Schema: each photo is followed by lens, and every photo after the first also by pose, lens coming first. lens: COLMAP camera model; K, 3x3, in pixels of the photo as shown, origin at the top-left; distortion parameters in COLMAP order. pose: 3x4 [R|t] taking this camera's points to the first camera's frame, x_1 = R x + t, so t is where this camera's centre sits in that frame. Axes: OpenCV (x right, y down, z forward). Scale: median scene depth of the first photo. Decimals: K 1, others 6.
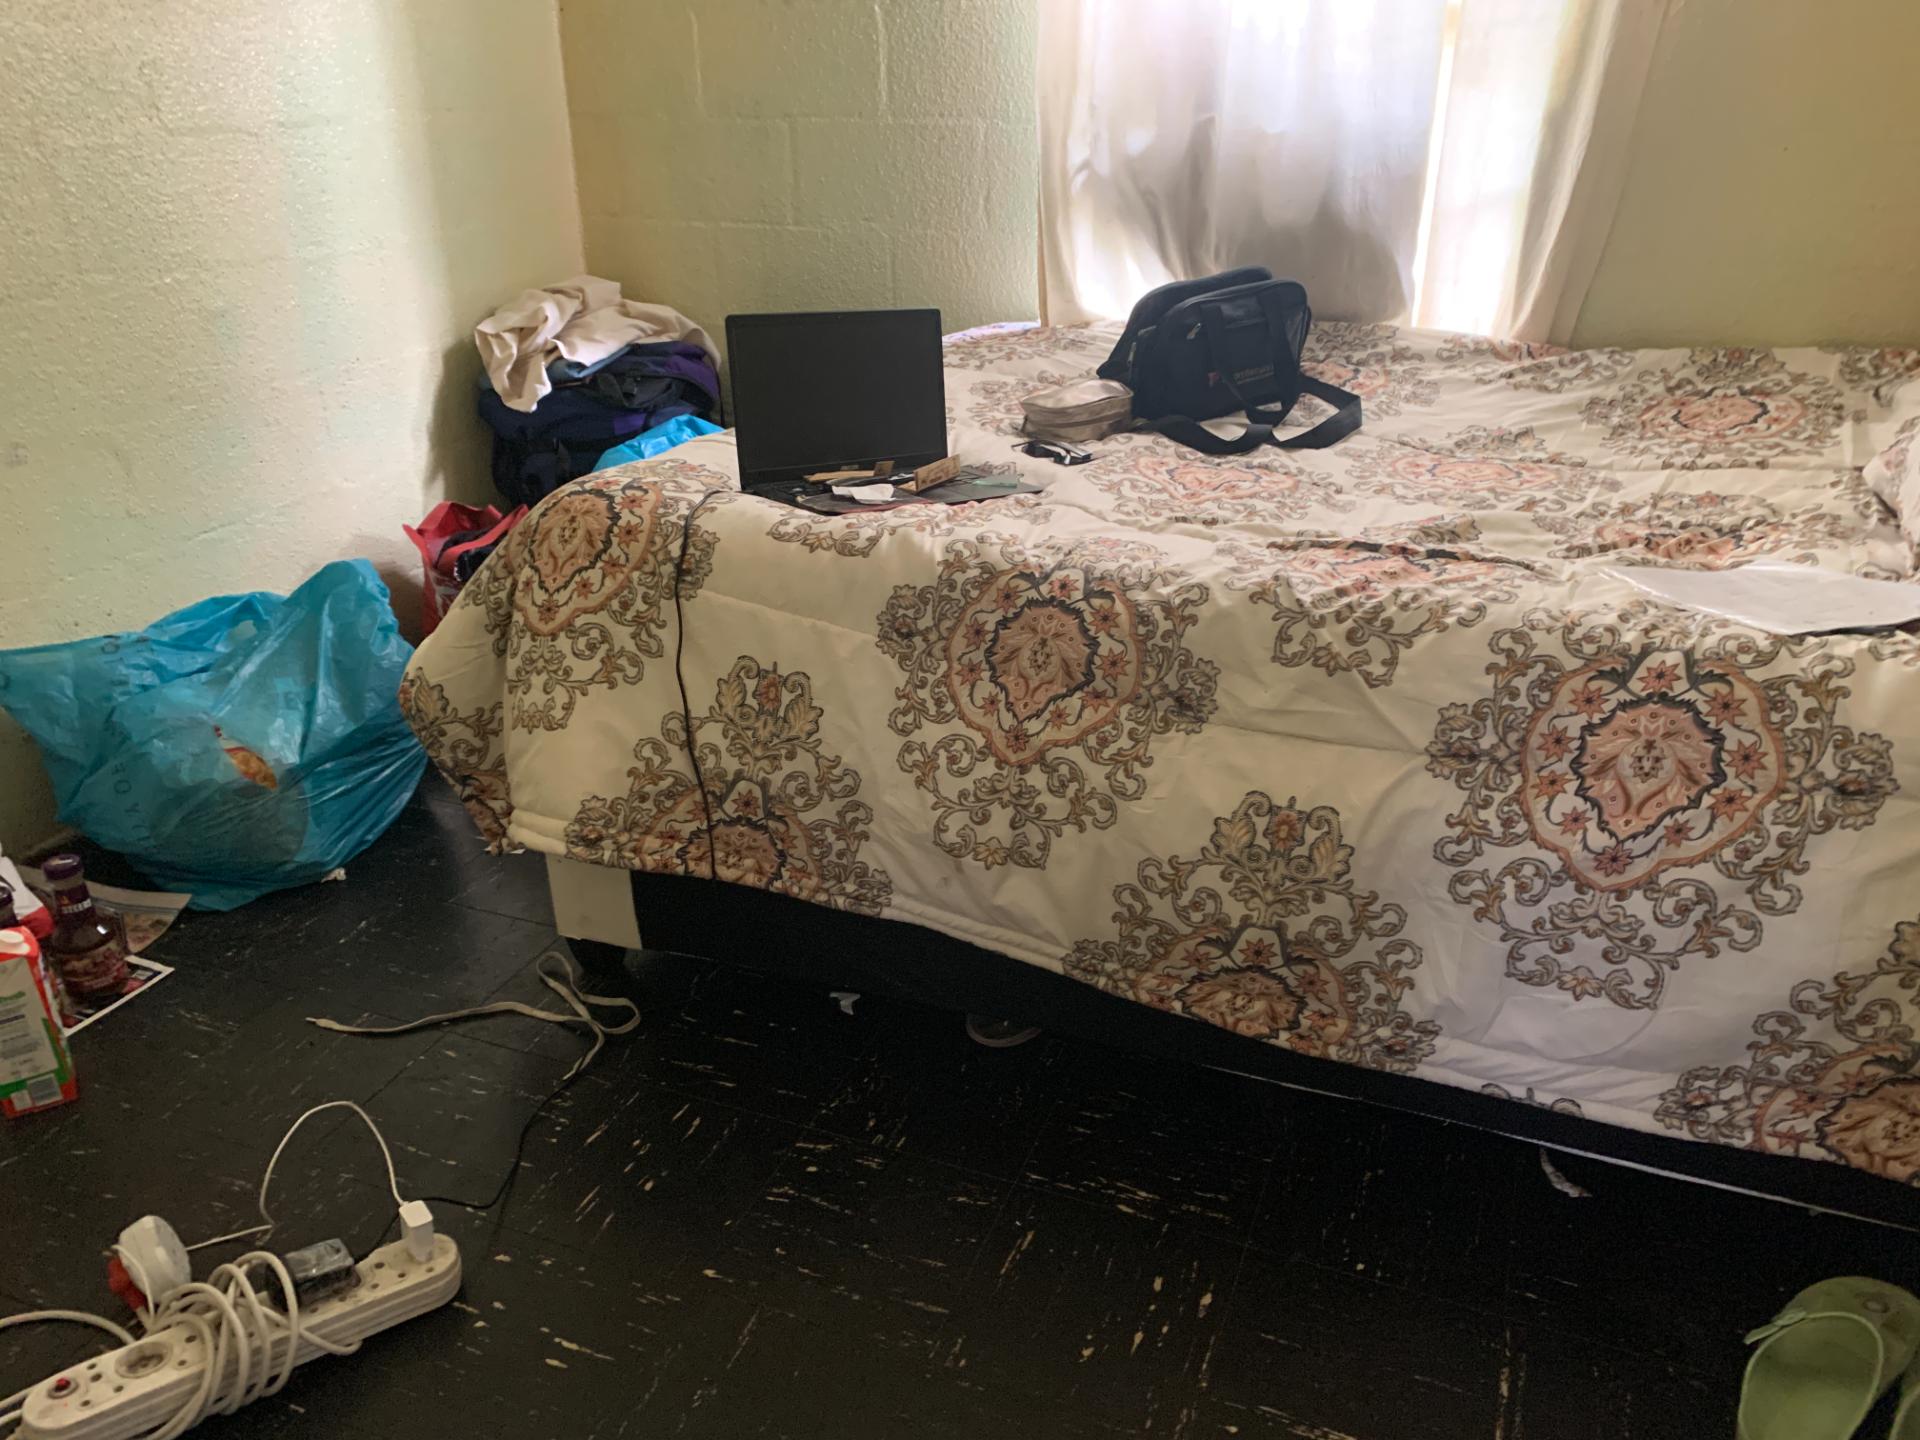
lens RADIAL K [[1460.8, 0, 960.2], [0, 1460.8, 719.9], [0, 0, 1]] dist [0.018680, -0.017705]
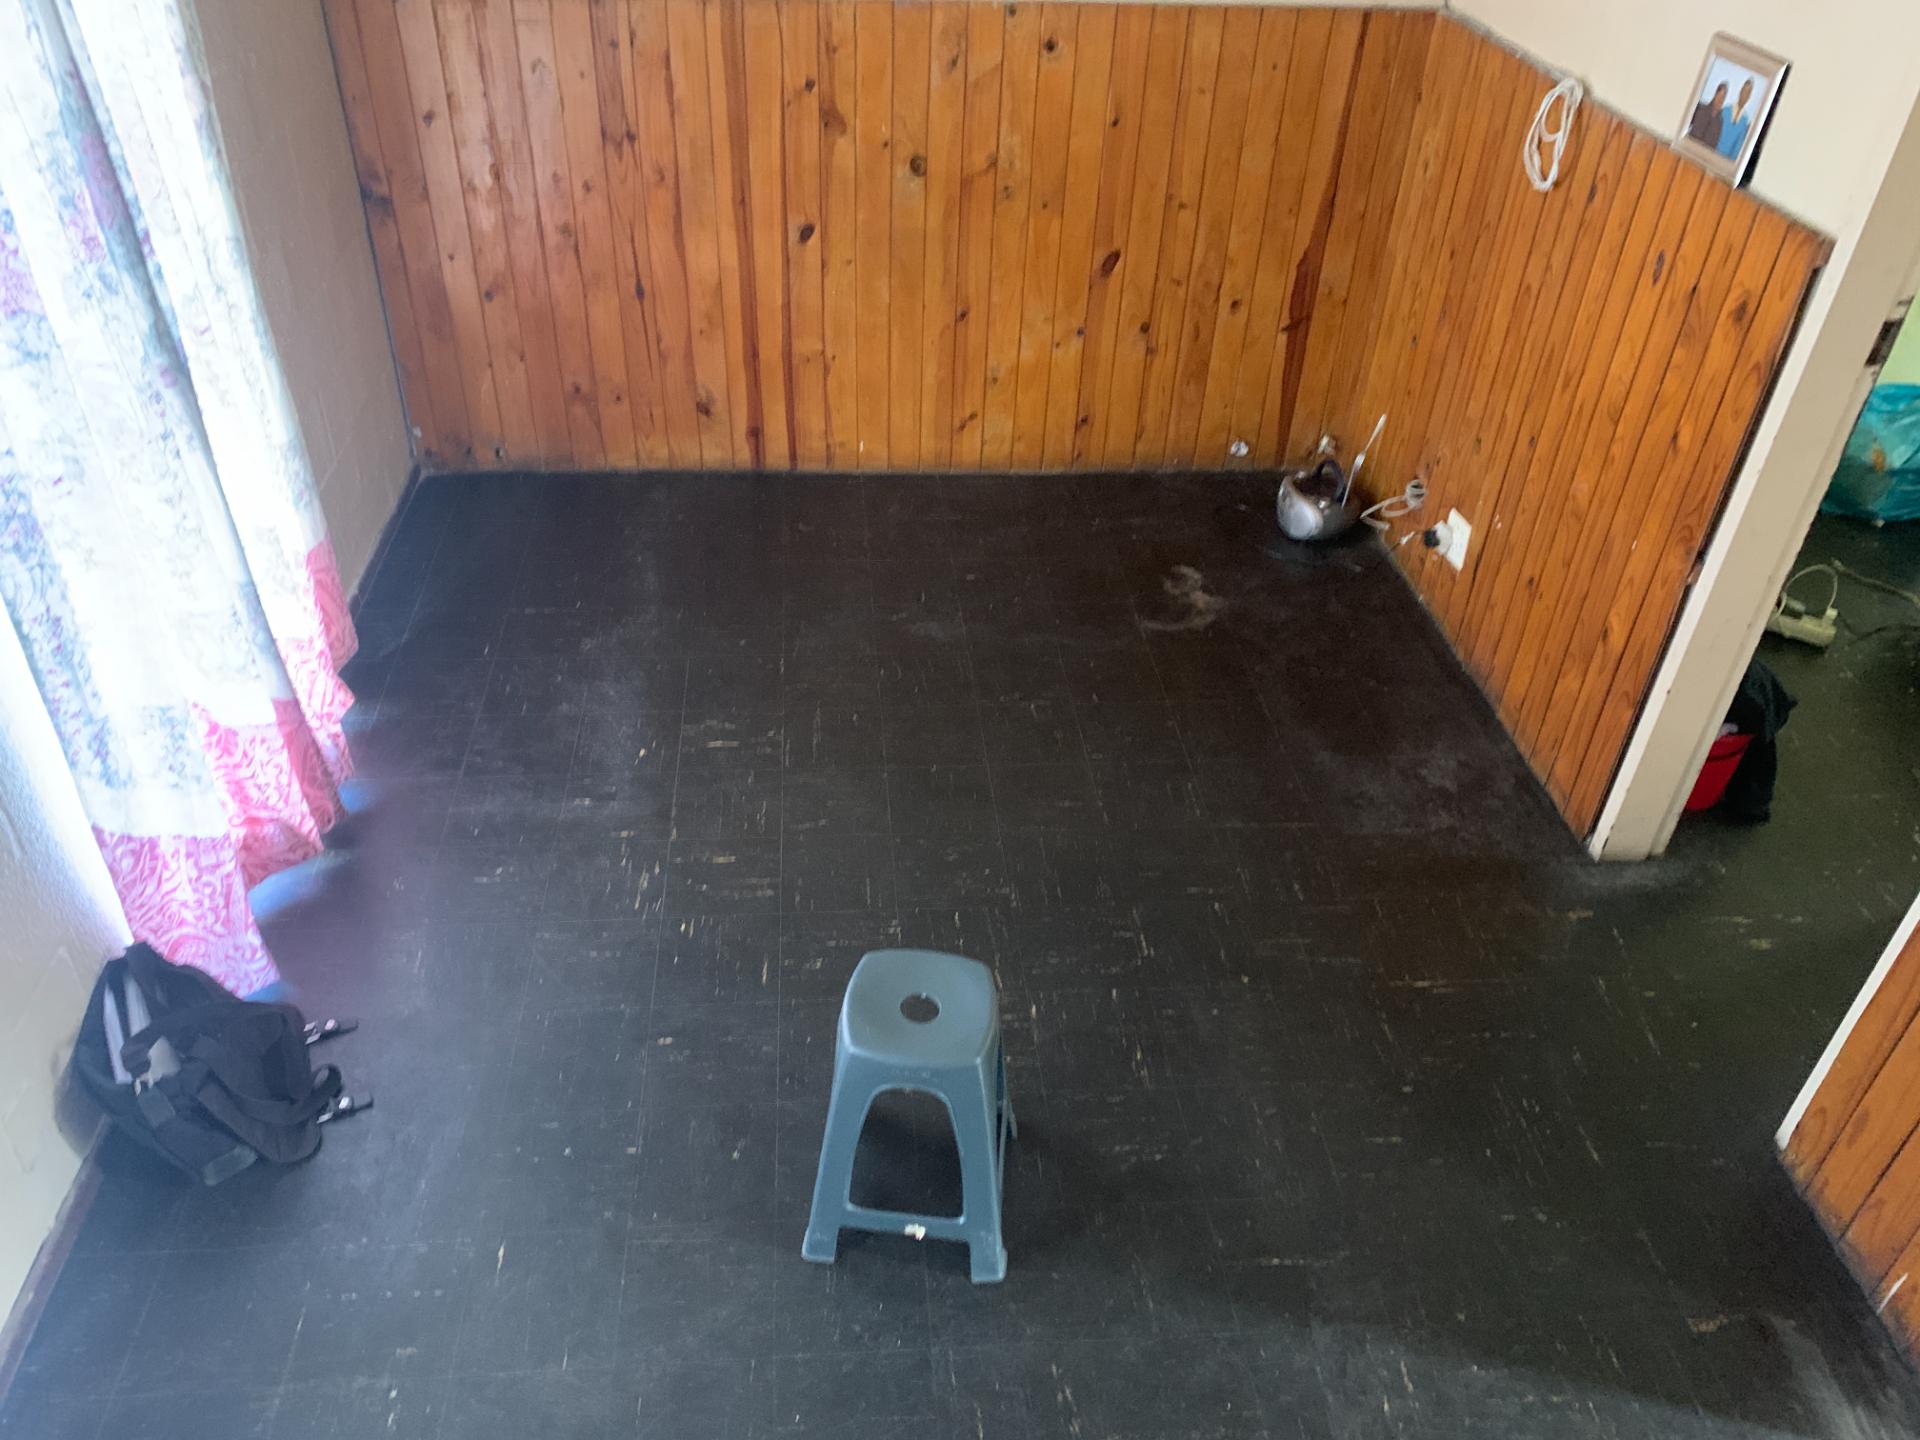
lens RADIAL K [[1460.8, 0, 957.2], [0, 1460.8, 720.1], [0, 0, 1]] dist [0.018680, -0.017705]
pose [[0.440737, 0.557688, -0.703374, 0.689856], [-0.416030, 0.821253, 0.390464, 0.067148], [0.795405, 0.120533, 0.593971, -1.392792]]
